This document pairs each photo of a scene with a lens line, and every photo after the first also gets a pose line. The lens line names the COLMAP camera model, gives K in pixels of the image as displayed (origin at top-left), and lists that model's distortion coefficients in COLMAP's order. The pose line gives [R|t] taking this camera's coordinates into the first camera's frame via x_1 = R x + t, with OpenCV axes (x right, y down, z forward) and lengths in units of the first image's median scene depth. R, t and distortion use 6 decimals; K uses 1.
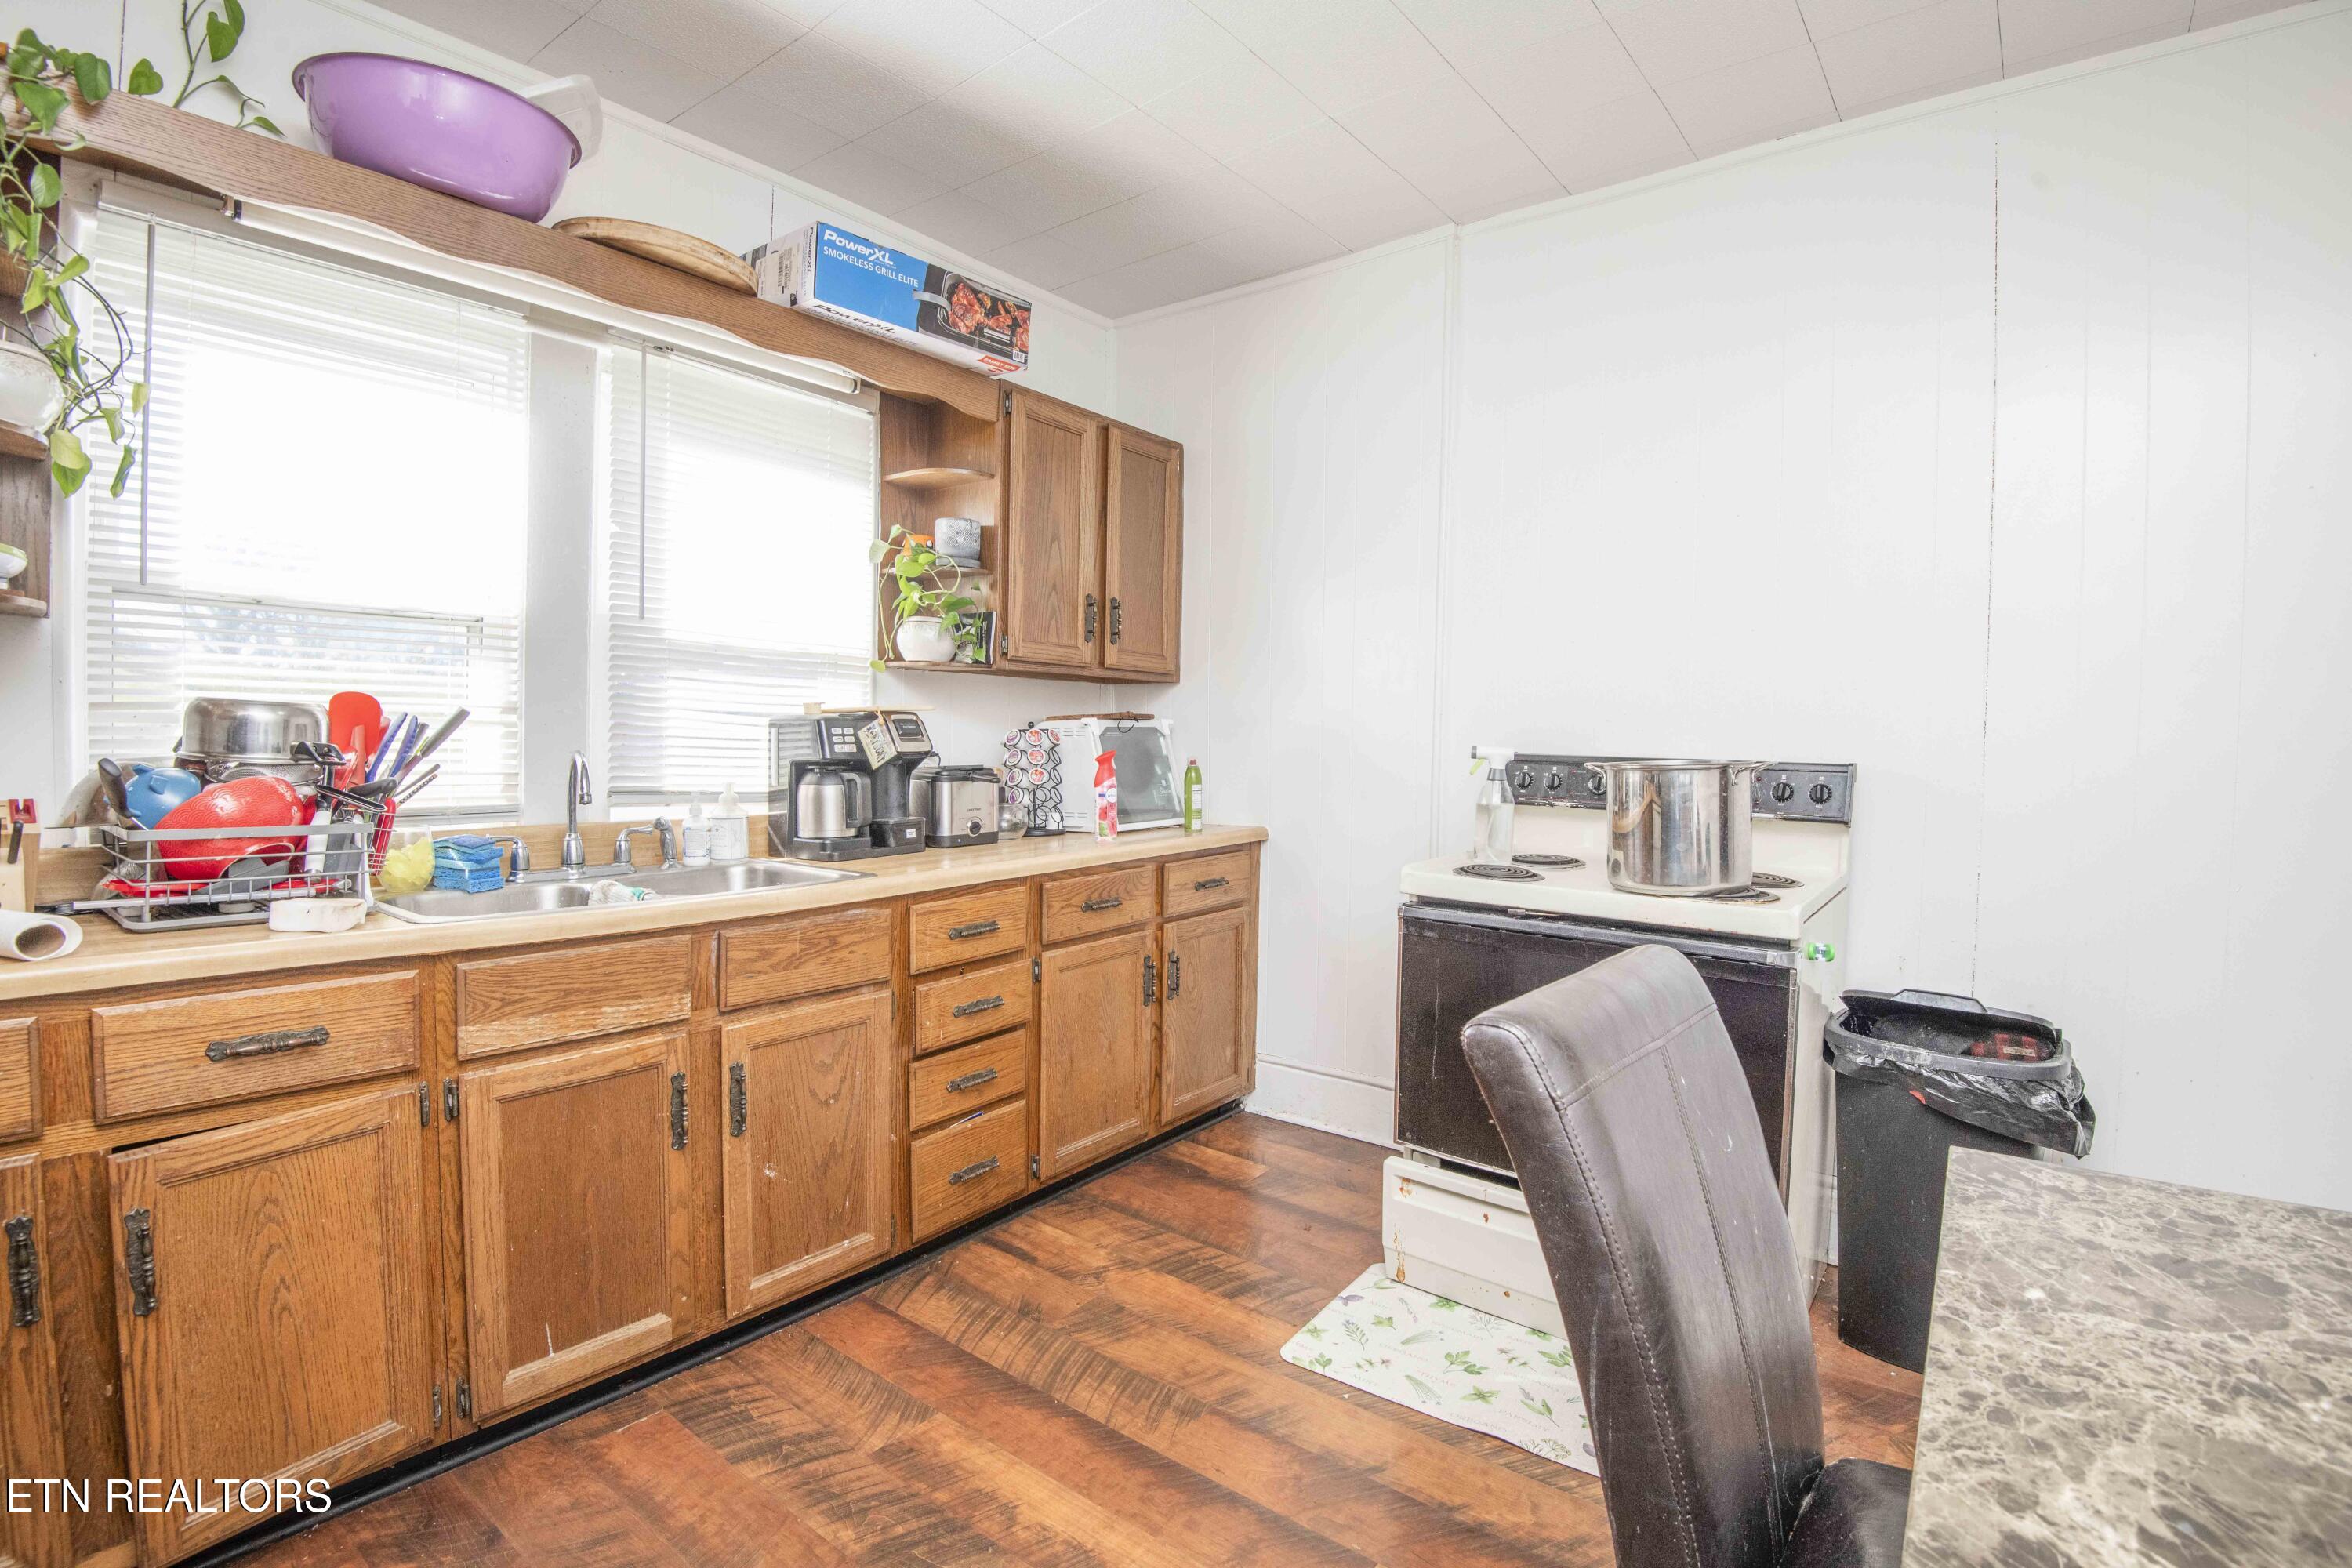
lens RADIAL K [[1084.6, 0, 1196.0], [0, 1084.6, 781.9], [0, 0, 1]] dist [-0.022219, -0.011677]
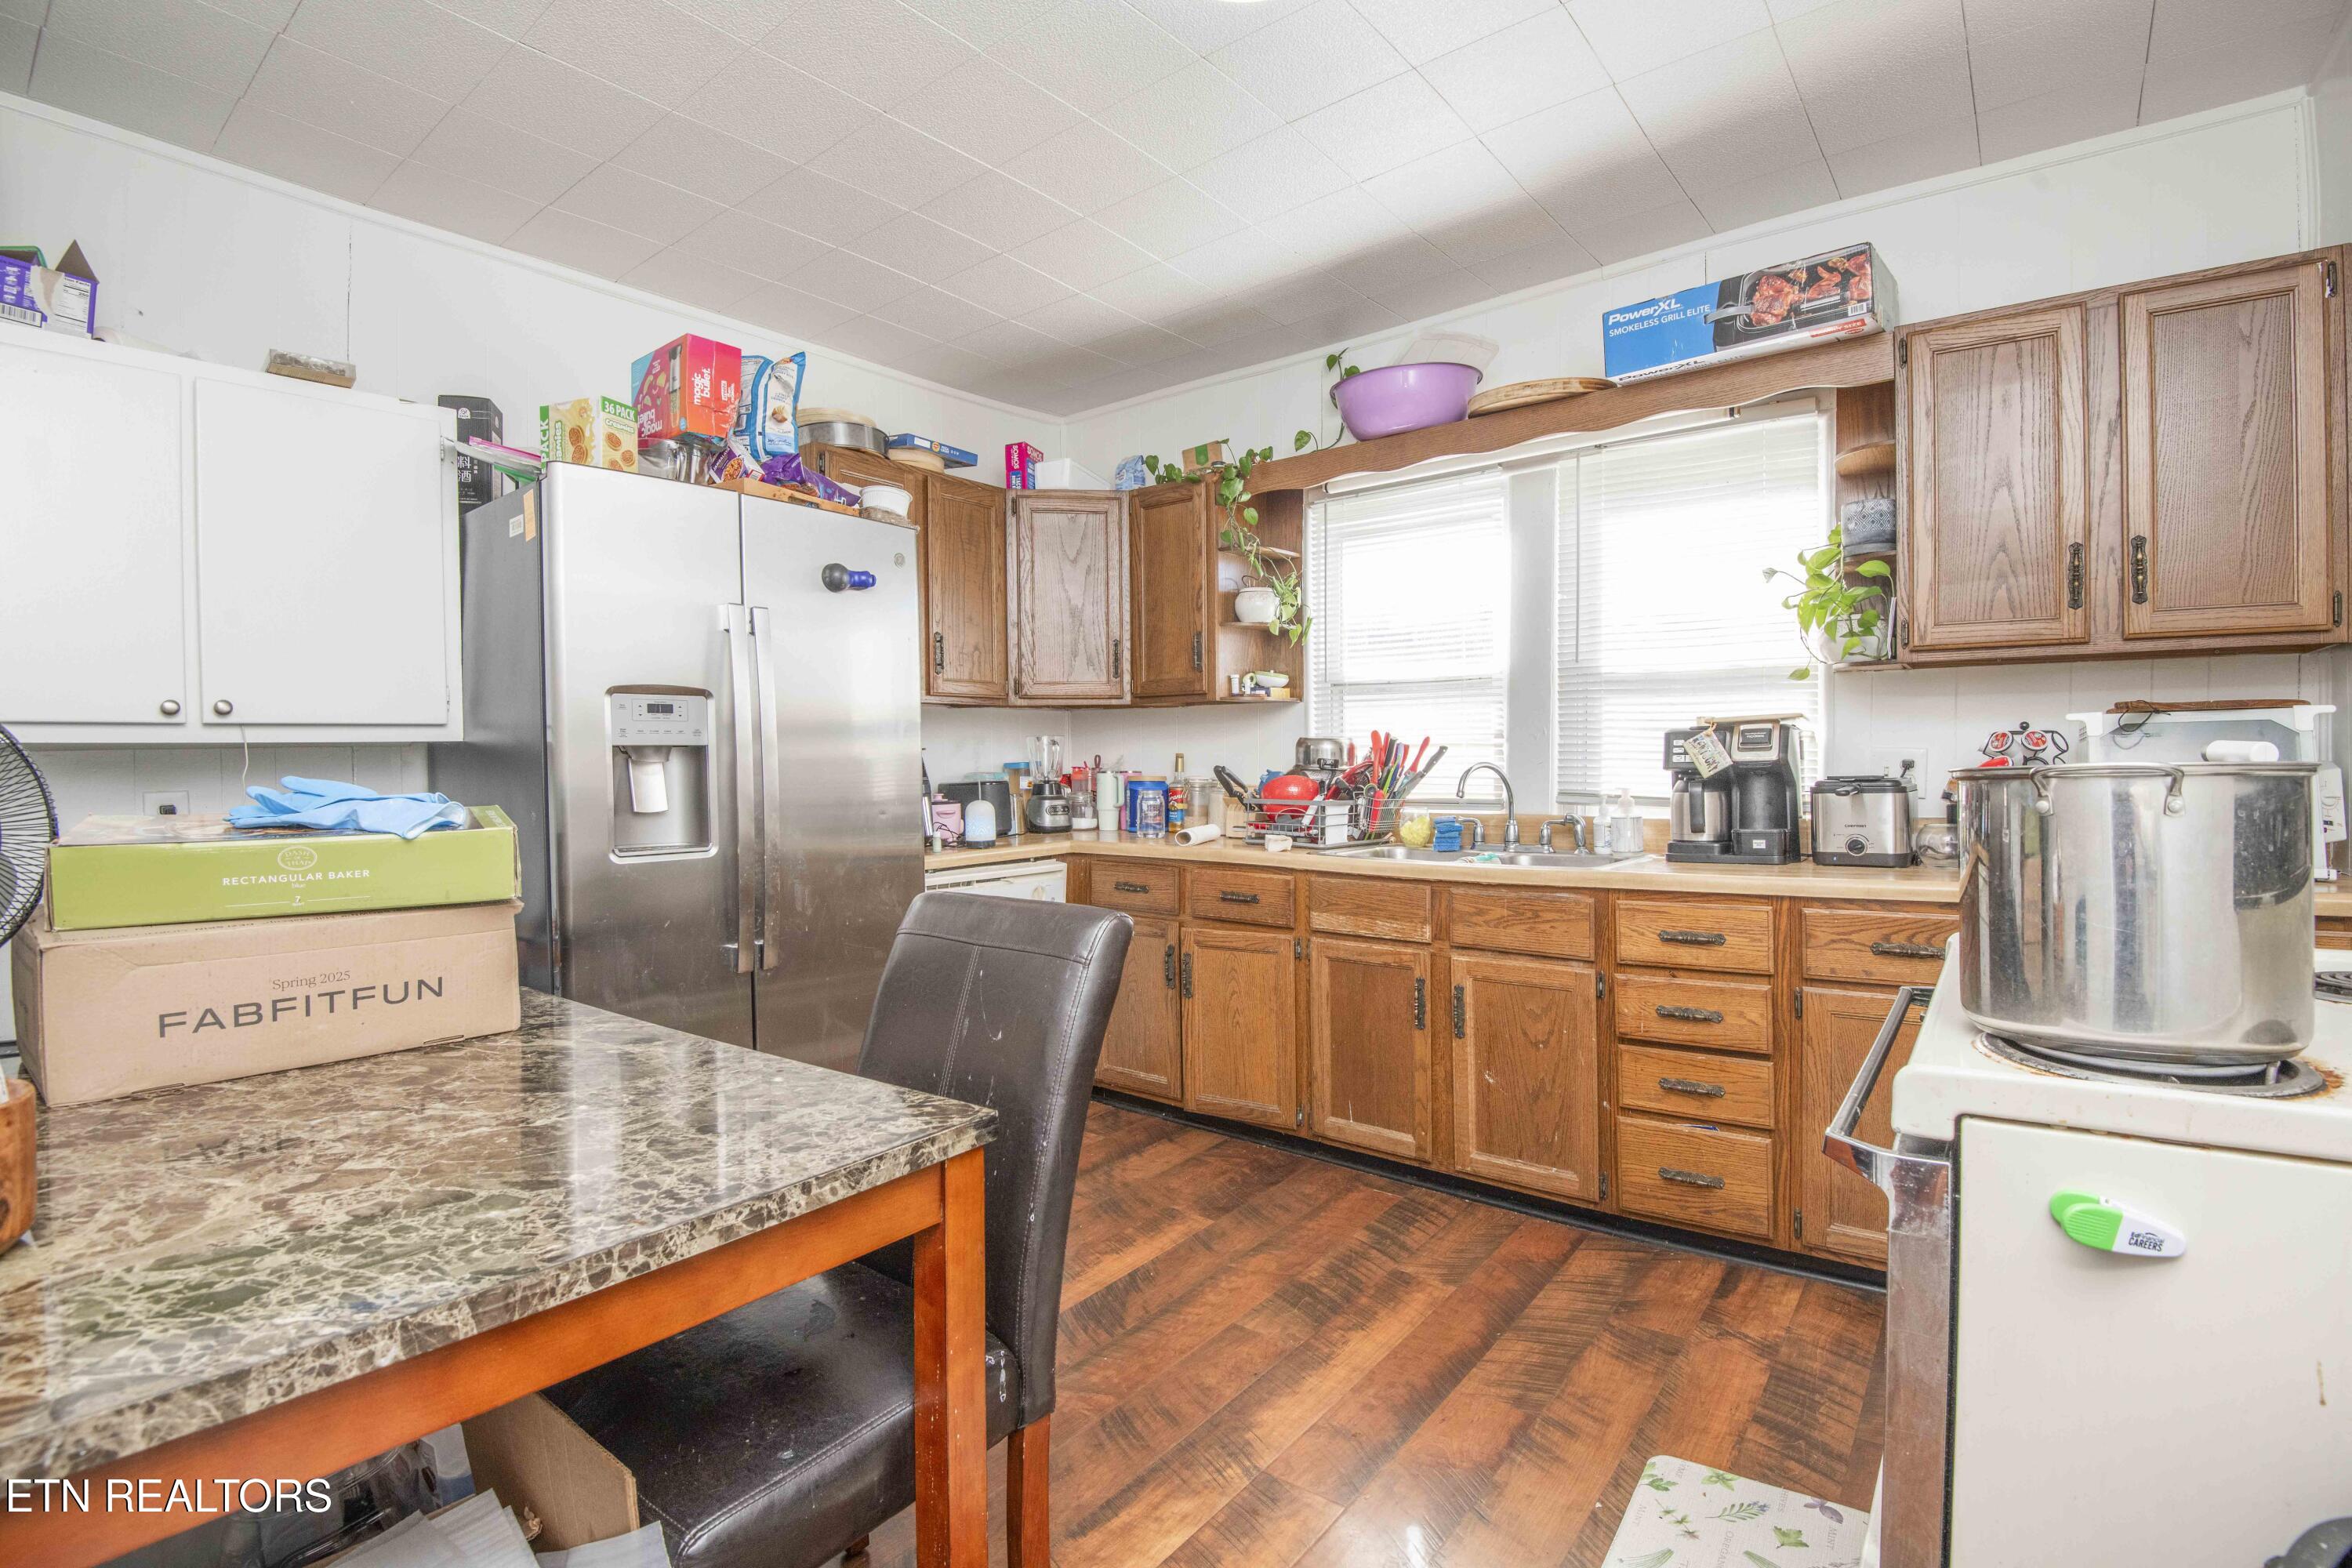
lens RADIAL K [[1084.6, 0, 1179.9], [0, 1084.6, 786.2], [0, 0, 1]] dist [-0.022219, -0.011677]
pose [[-0.002419, 0.011863, -0.999927, 0.845893], [-0.028988, 0.999509, 0.011928, -0.001785], [0.999577, 0.029015, -0.002074, 0.554638]]
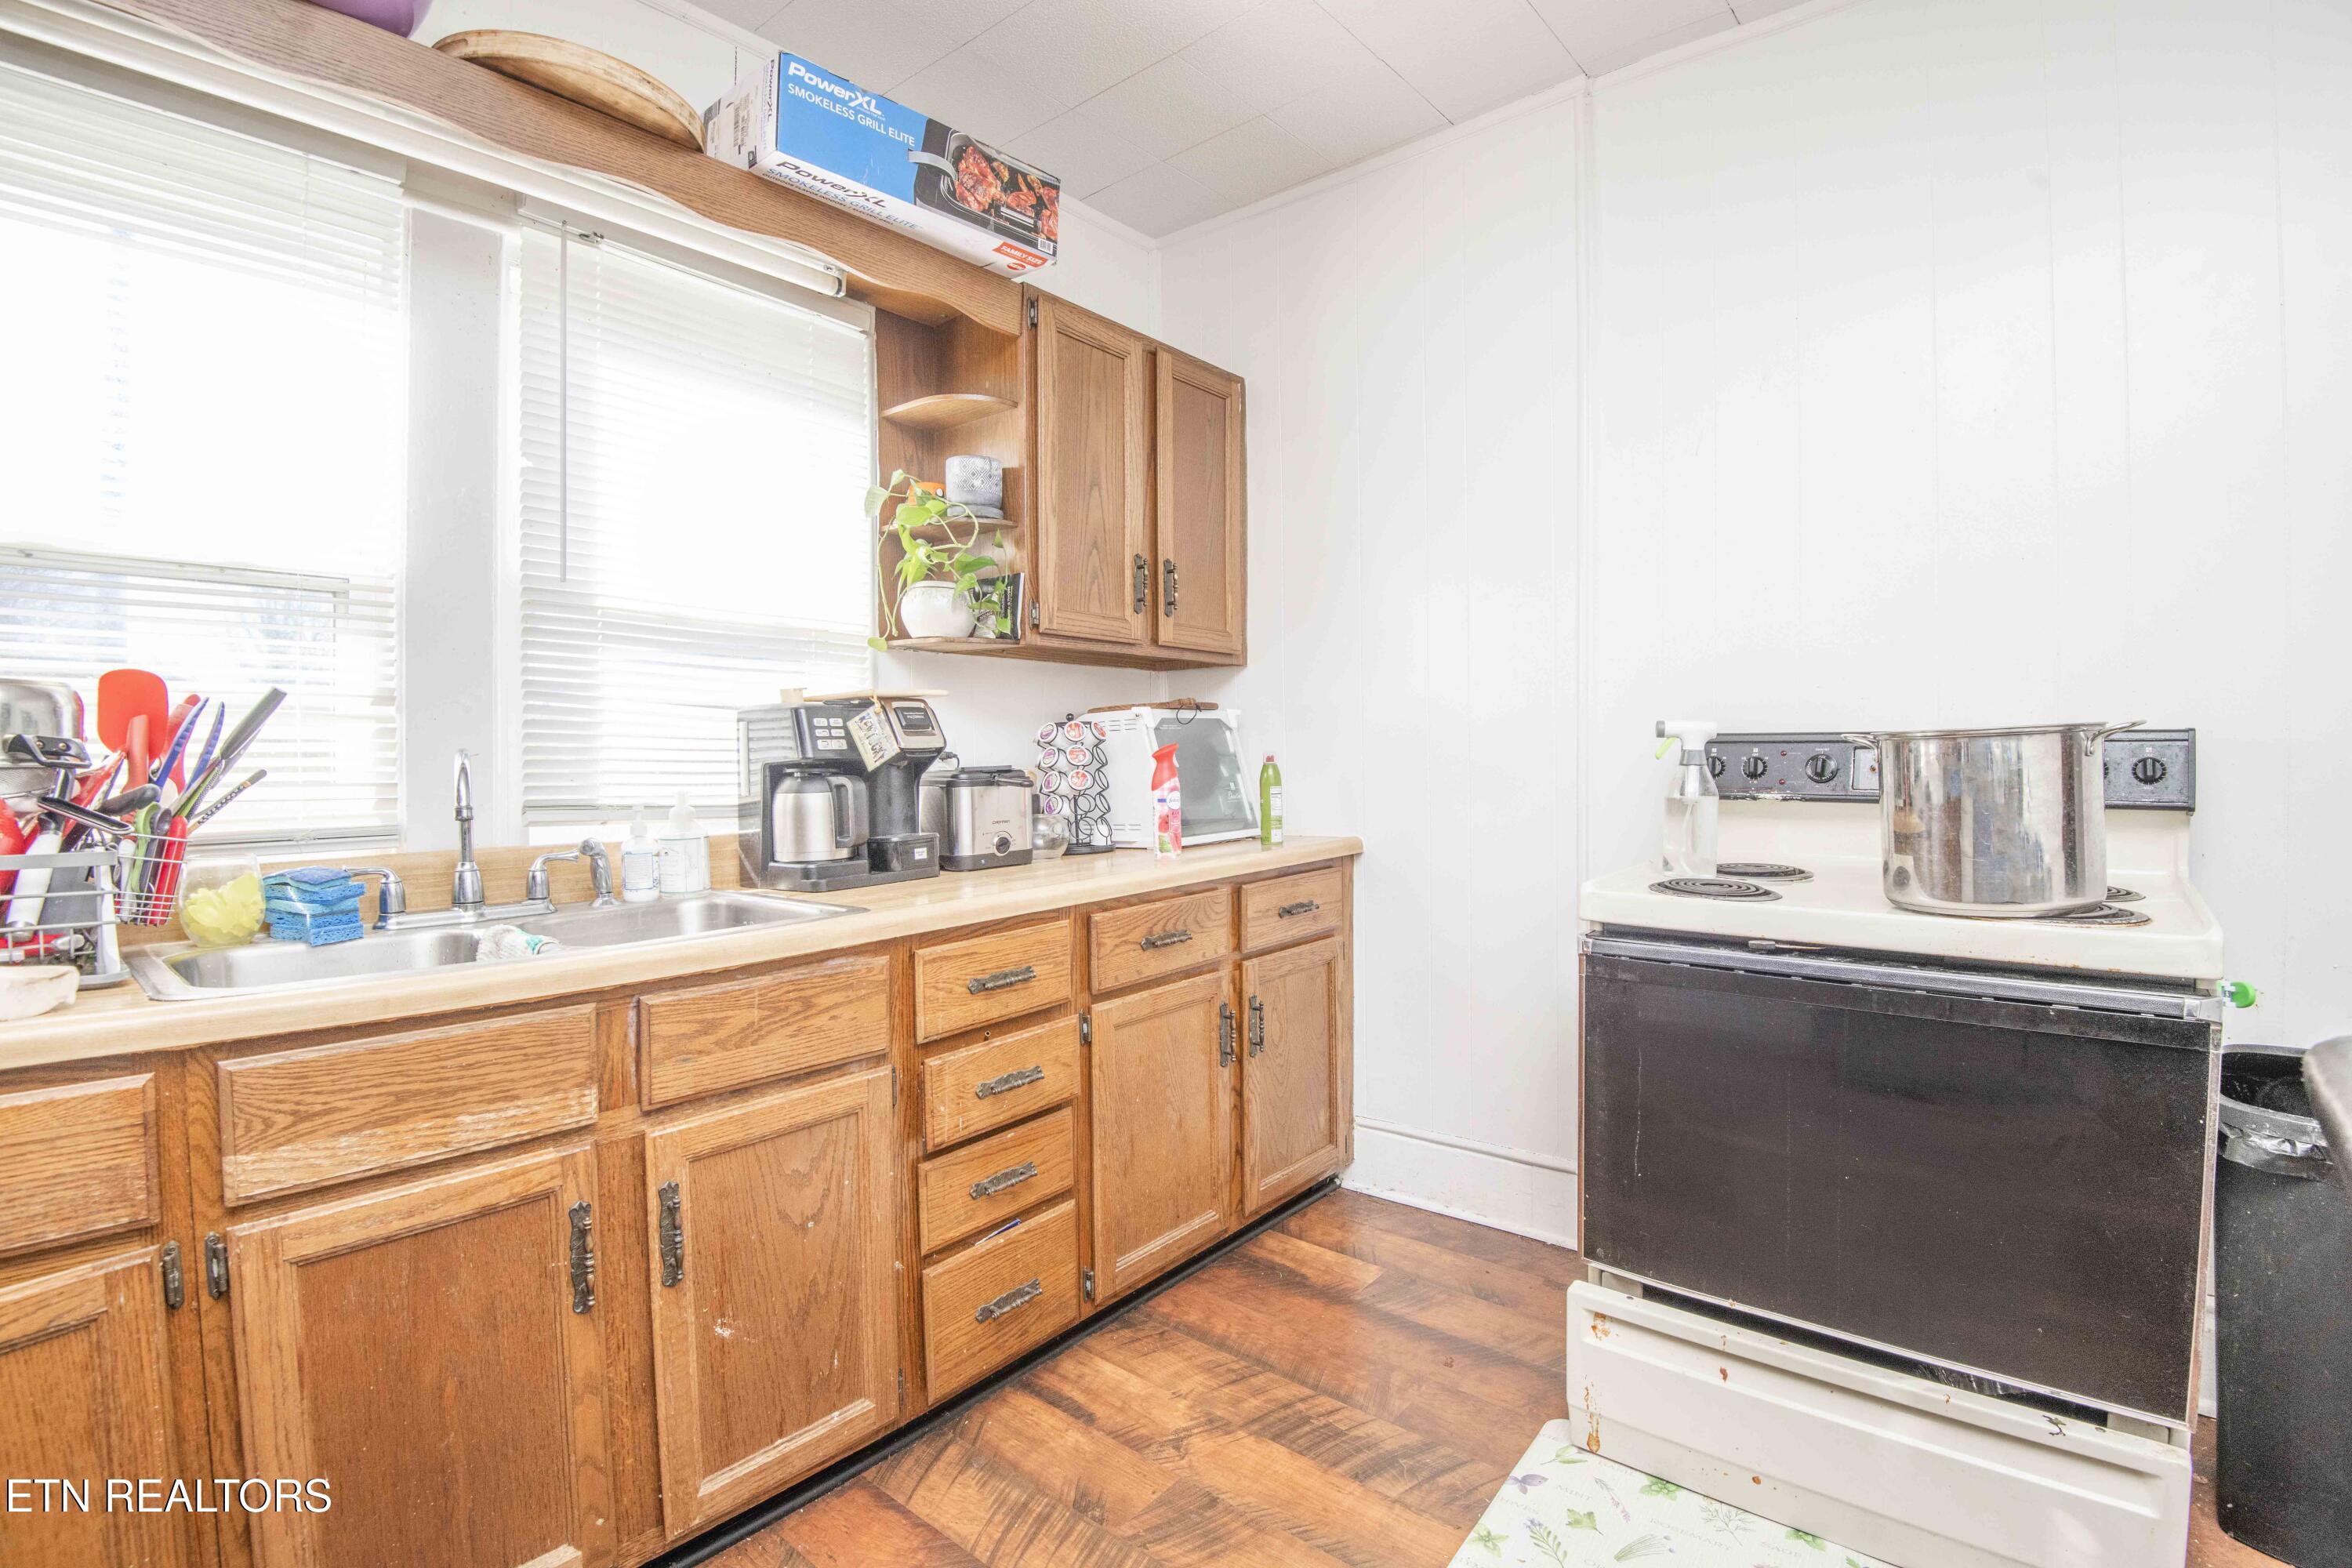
lens RADIAL K [[1084.6, 0, 1192.1], [0, 1084.6, 782.9], [0, 0, 1]] dist [-0.022219, -0.011677]
pose [[0.999140, -0.023558, -0.034121, -0.047200], [0.023008, 0.999601, -0.016414, 0.016399], [0.034494, 0.015615, 0.999283, 0.266699]]
